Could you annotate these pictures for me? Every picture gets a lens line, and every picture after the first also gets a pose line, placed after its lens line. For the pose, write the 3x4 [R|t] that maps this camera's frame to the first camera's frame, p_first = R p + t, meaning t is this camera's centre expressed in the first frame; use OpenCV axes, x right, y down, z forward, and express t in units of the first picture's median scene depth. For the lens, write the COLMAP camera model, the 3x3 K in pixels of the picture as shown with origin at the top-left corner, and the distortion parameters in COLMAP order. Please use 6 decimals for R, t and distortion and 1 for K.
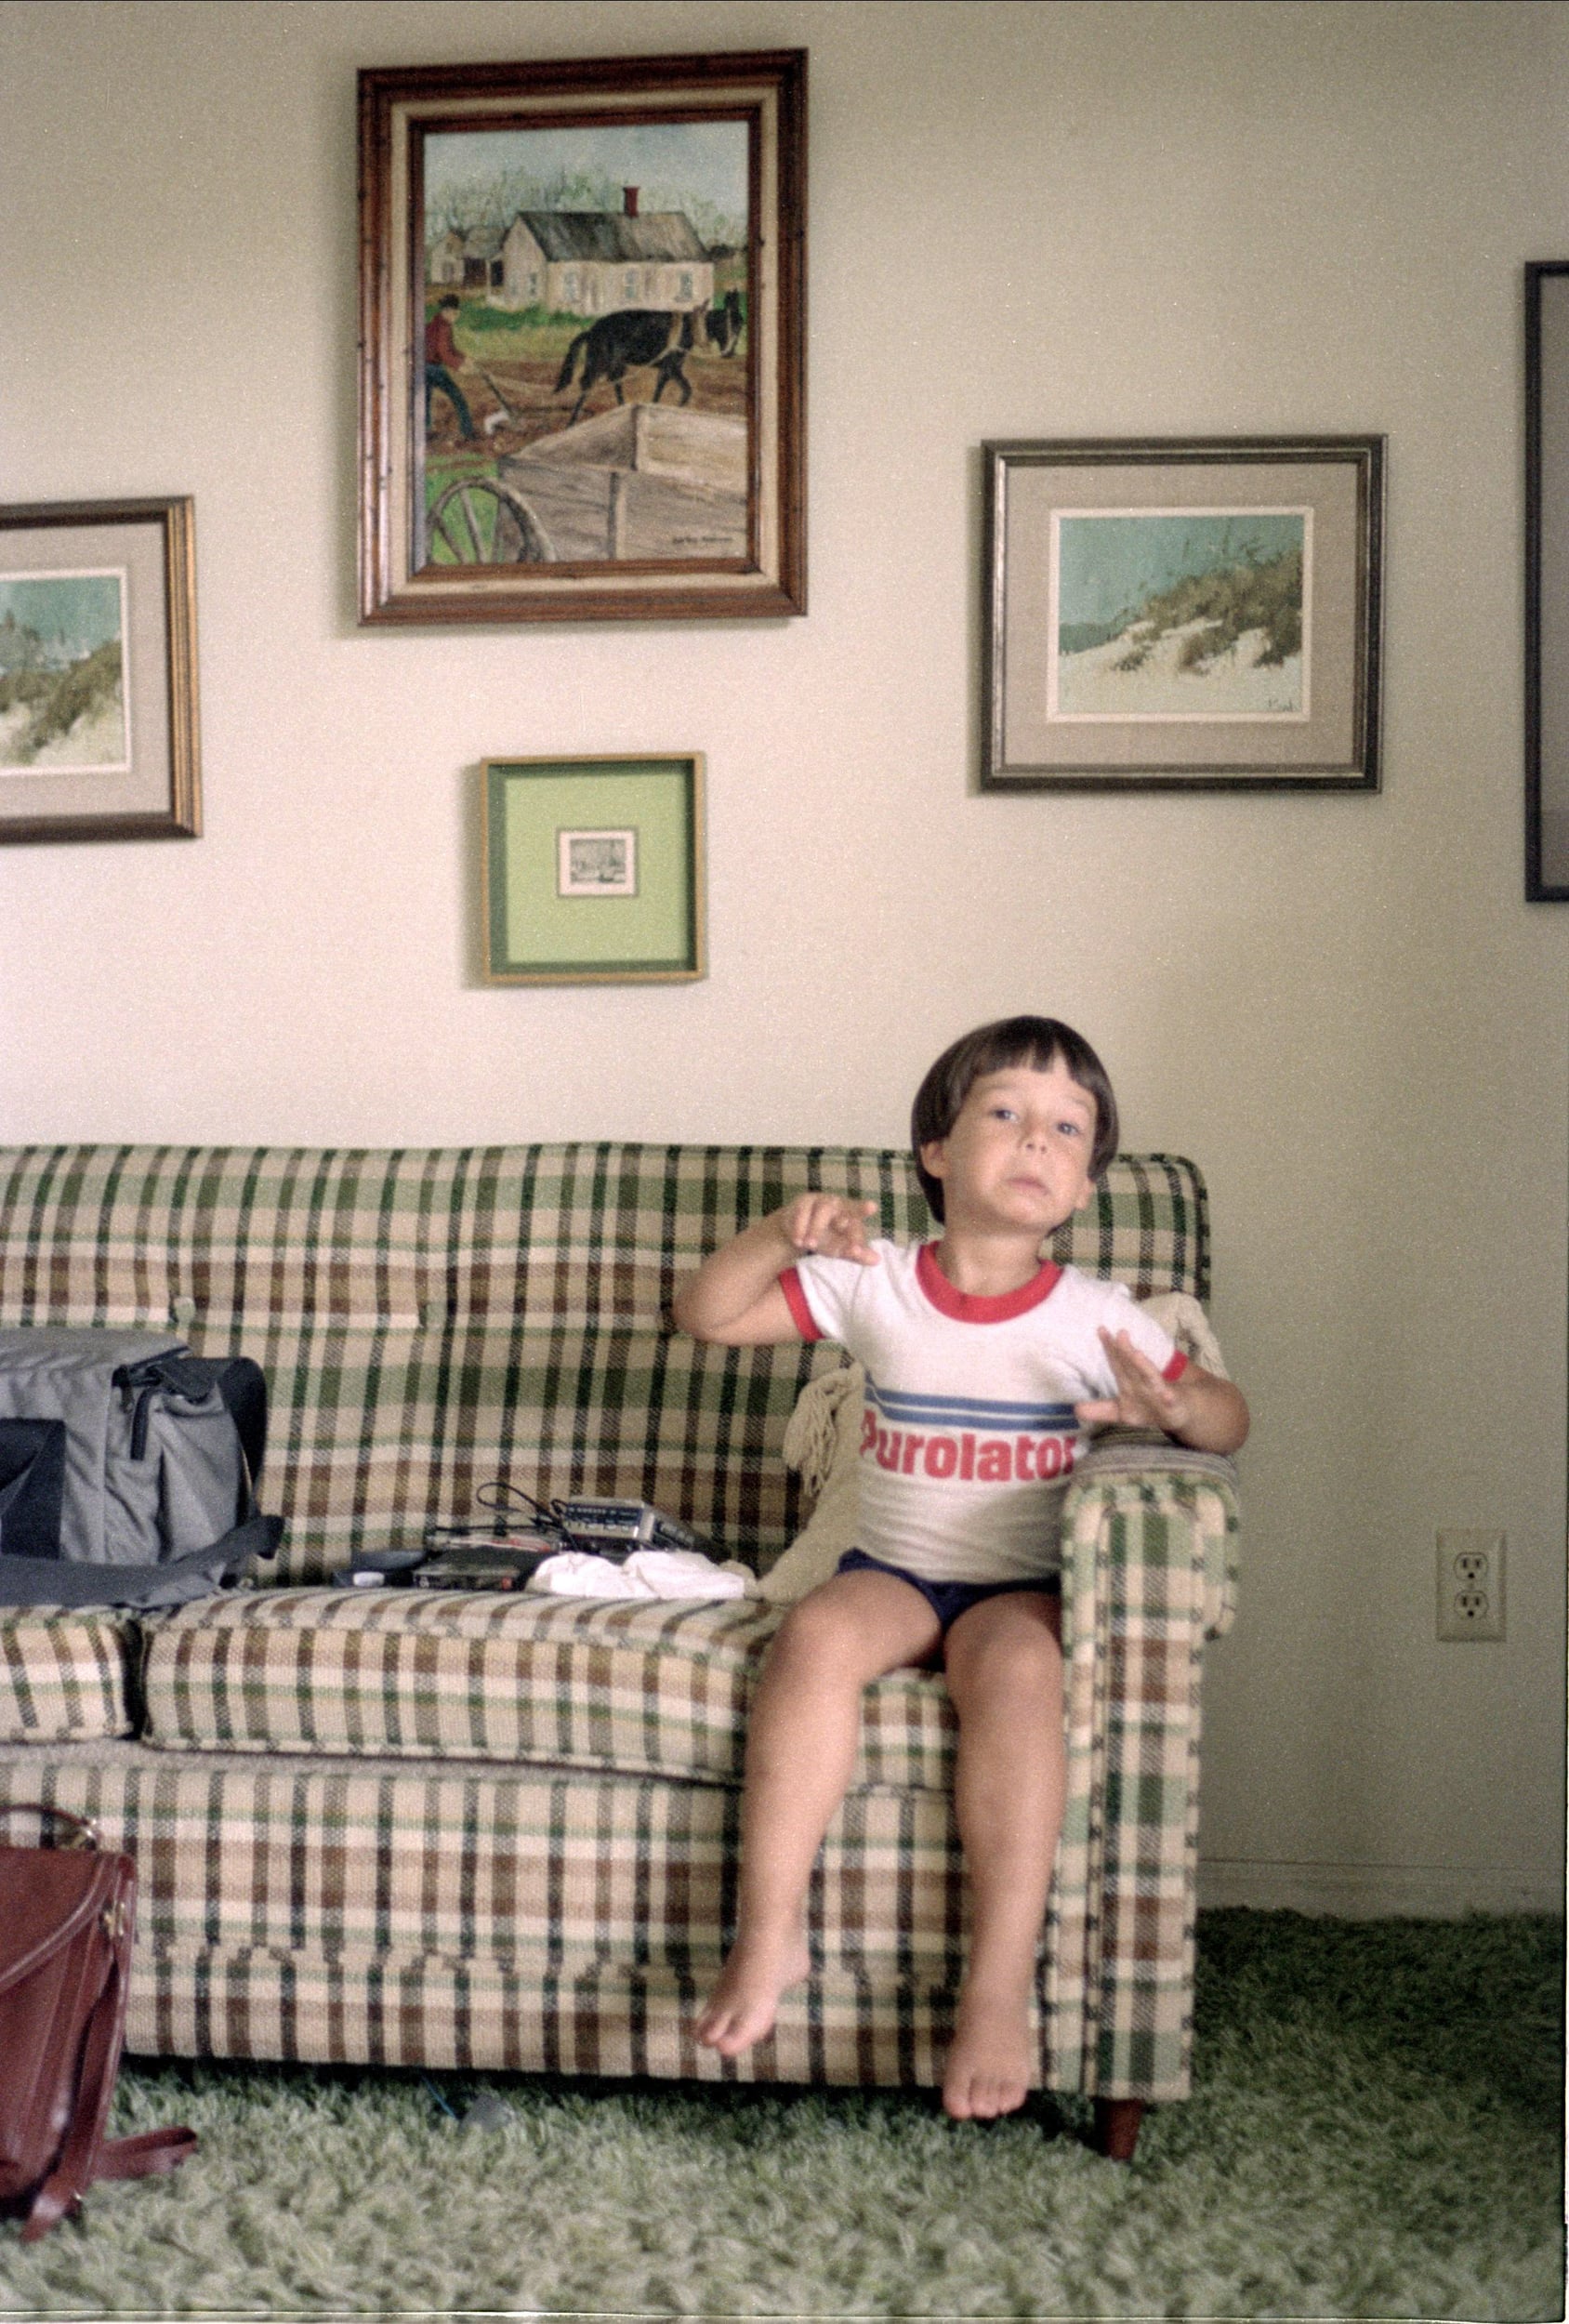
lens RADIAL K [[3405.0, 0, 784.6], [0, 3405.0, 1340.5], [0, 0, 1]] dist [-0.037606, 0.113003]
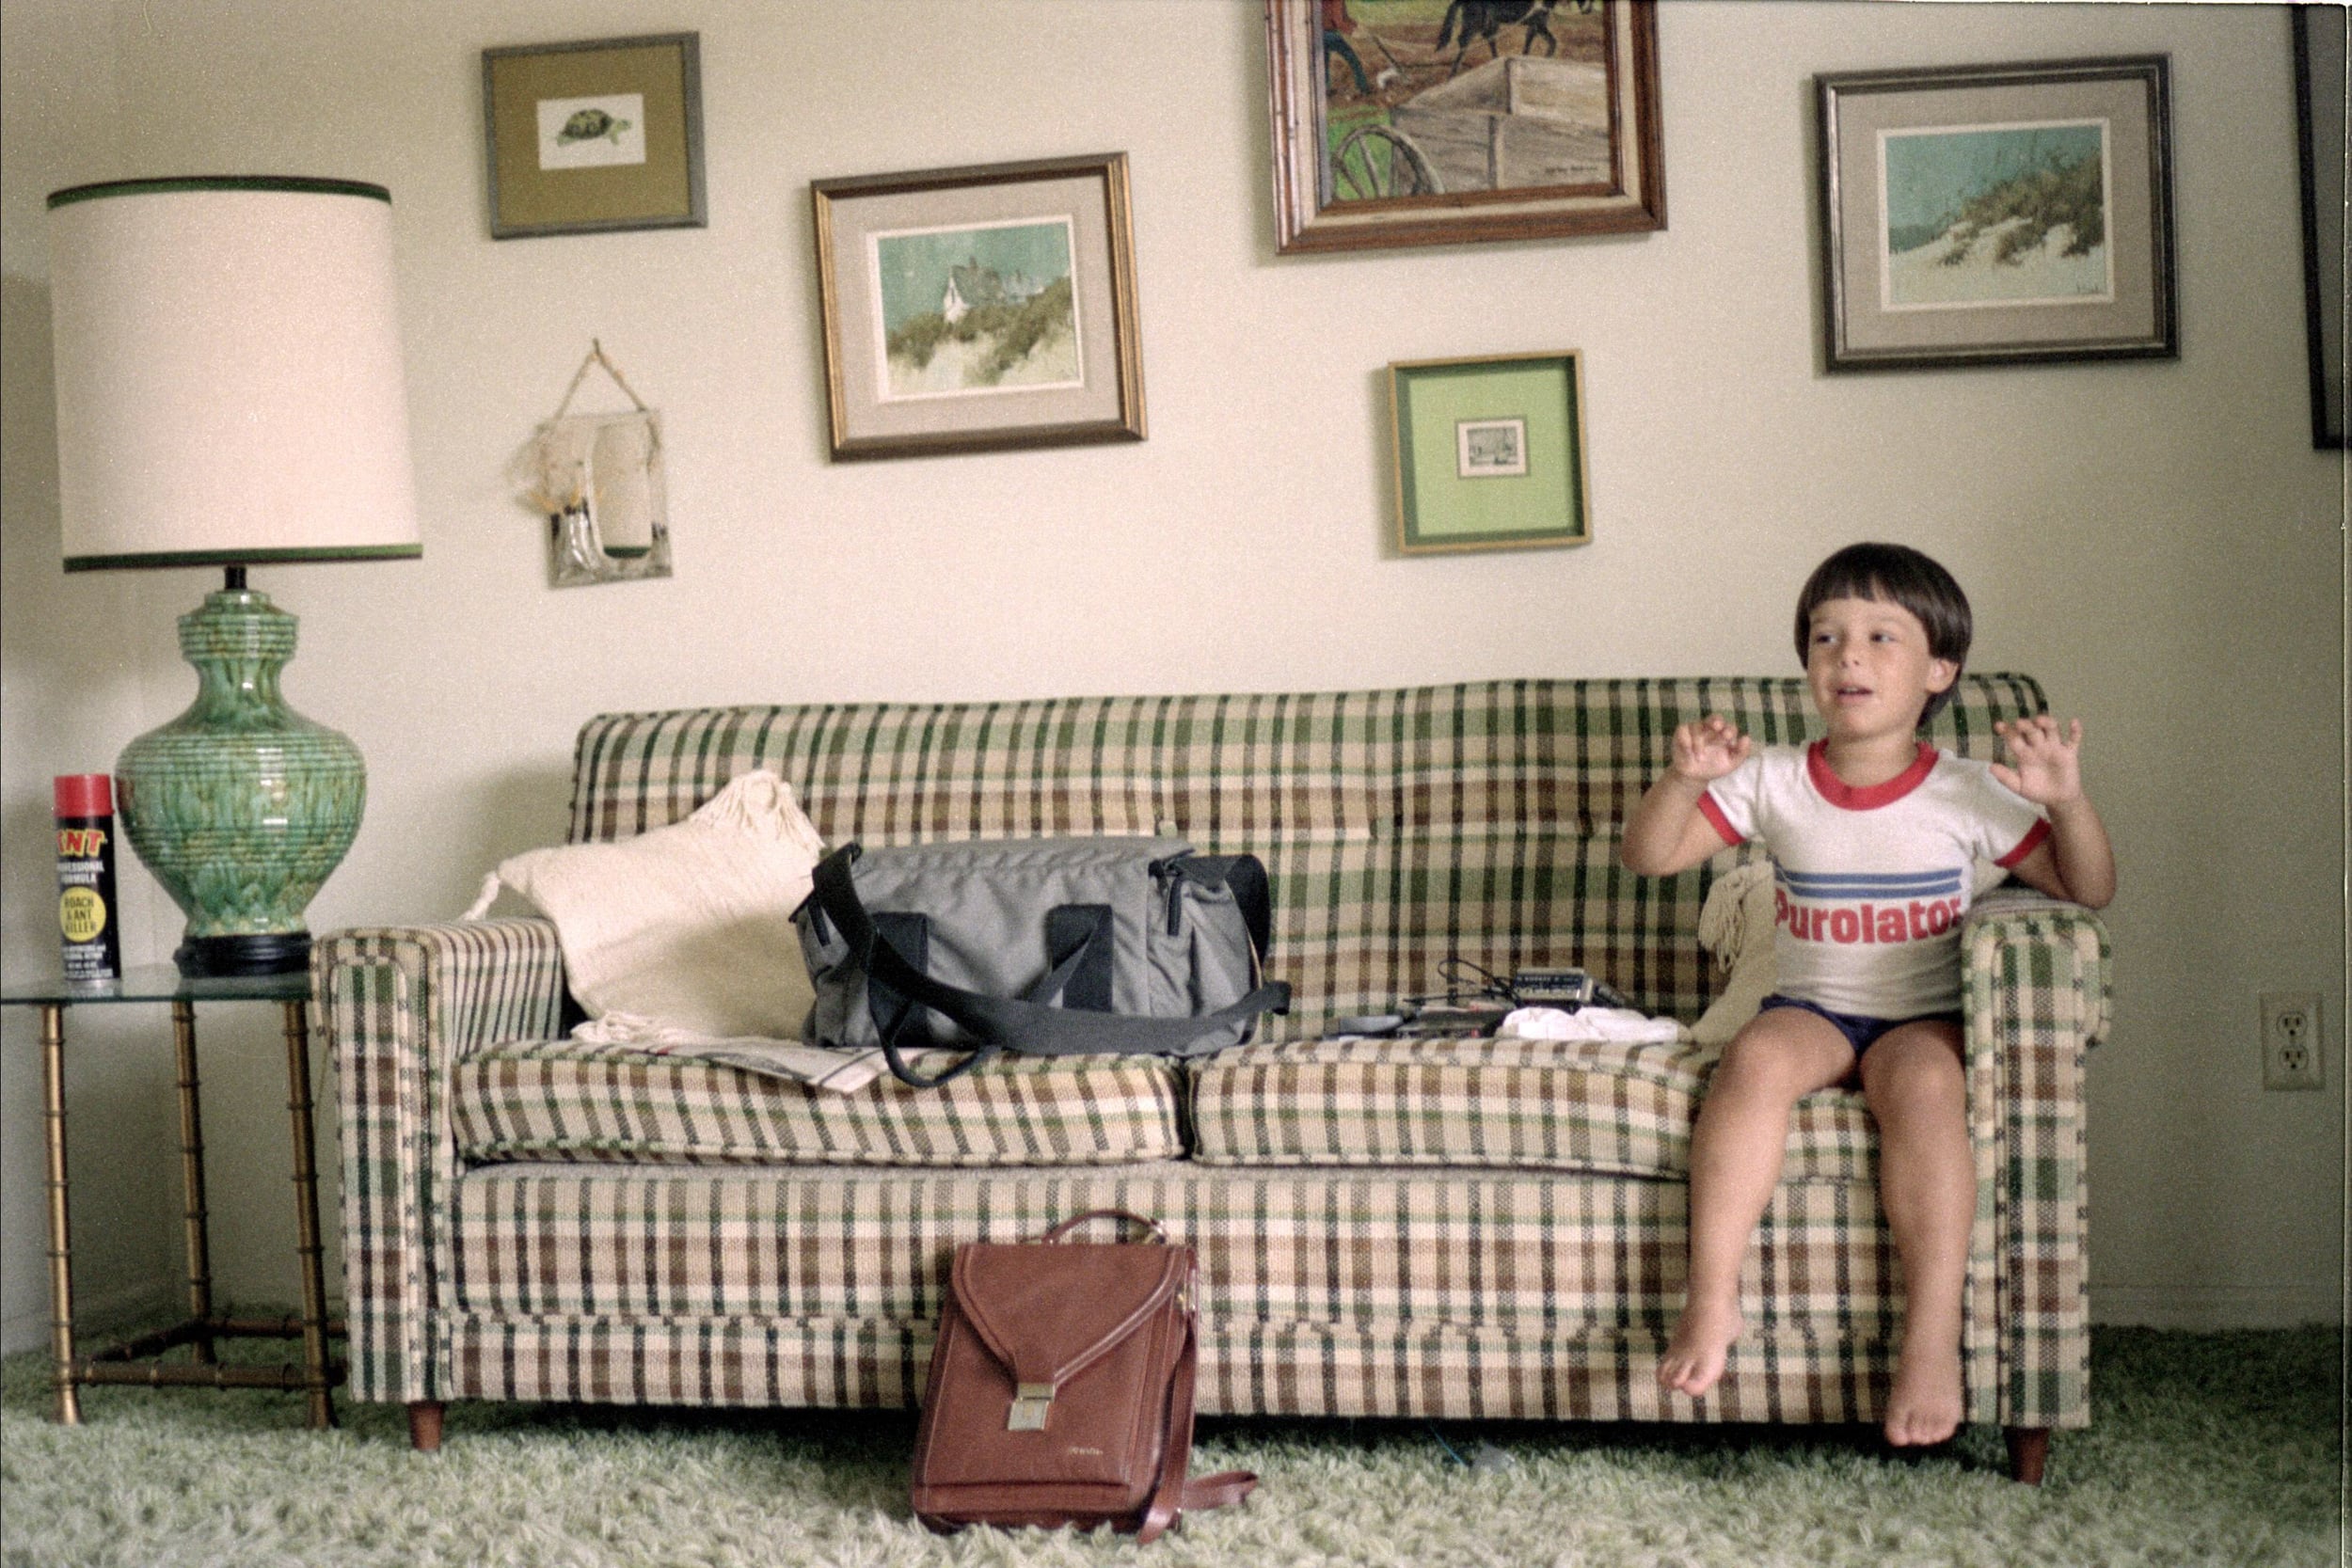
lens RADIAL K [[3429.6, 0, 1176.0], [0, 3429.6, 784.0], [0, 0, 1]] dist [-0.042683, 0.029321]
pose [[0.995223, -0.028606, -0.093343, -0.076826], [0.023036, 0.997920, -0.060213, 0.056987], [0.094871, 0.057775, 0.993812, -0.224869]]
